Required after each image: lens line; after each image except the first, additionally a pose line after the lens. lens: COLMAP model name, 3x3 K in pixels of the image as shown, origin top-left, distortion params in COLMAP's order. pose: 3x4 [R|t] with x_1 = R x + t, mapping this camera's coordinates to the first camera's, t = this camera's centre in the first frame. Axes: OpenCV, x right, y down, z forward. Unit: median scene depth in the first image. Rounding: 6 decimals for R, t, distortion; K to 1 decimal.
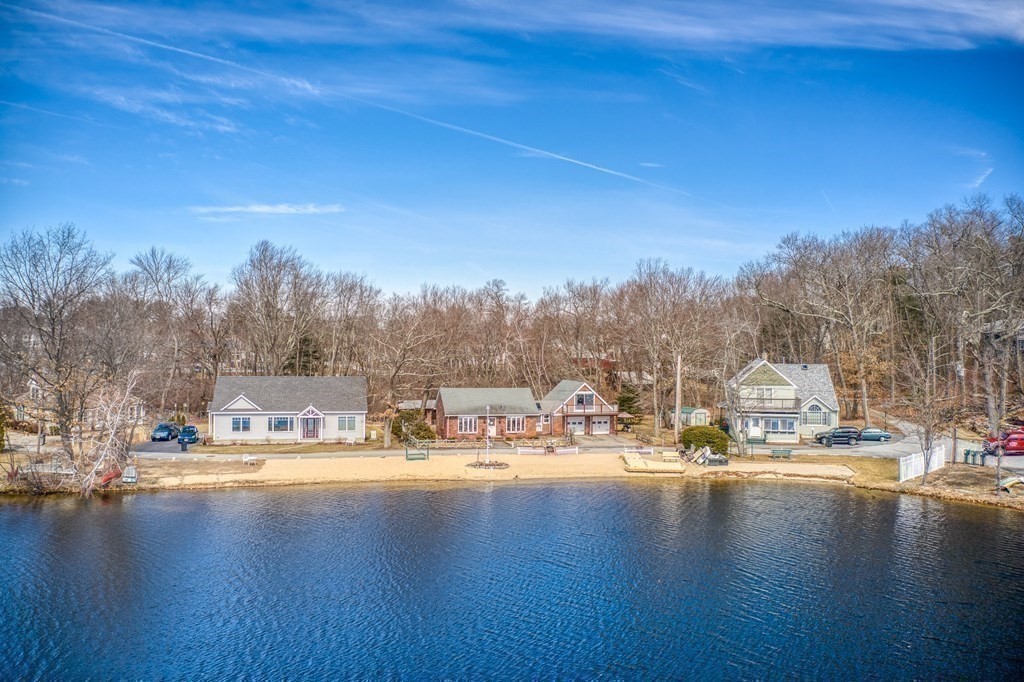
lens RADIAL K [[818.3, 0, 512.0], [0, 818.3, 341.0], [0, 0, 1]] dist [-0.094221, -0.003135]
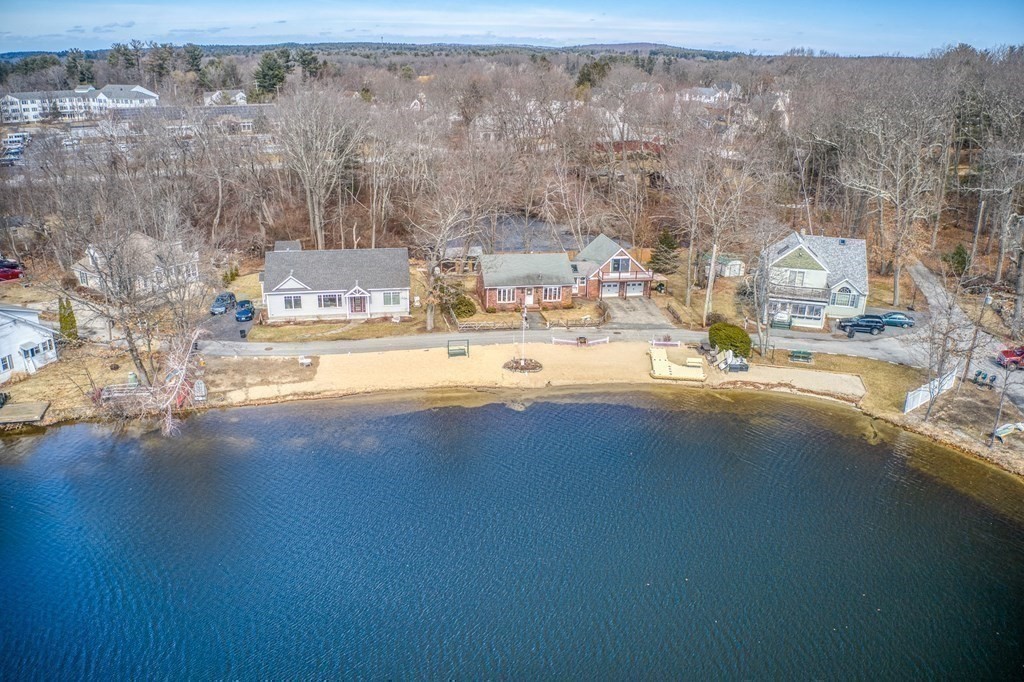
lens RADIAL K [[820.4, 0, 512.0], [0, 820.4, 341.0], [0, 0, 1]] dist [-0.090745, 0.000806]
pose [[0.998309, 0.029505, -0.050080, 0.007921], [-0.007775, 0.921626, 0.388000, -0.262653], [0.057603, -0.386955, 0.920298, 0.009917]]
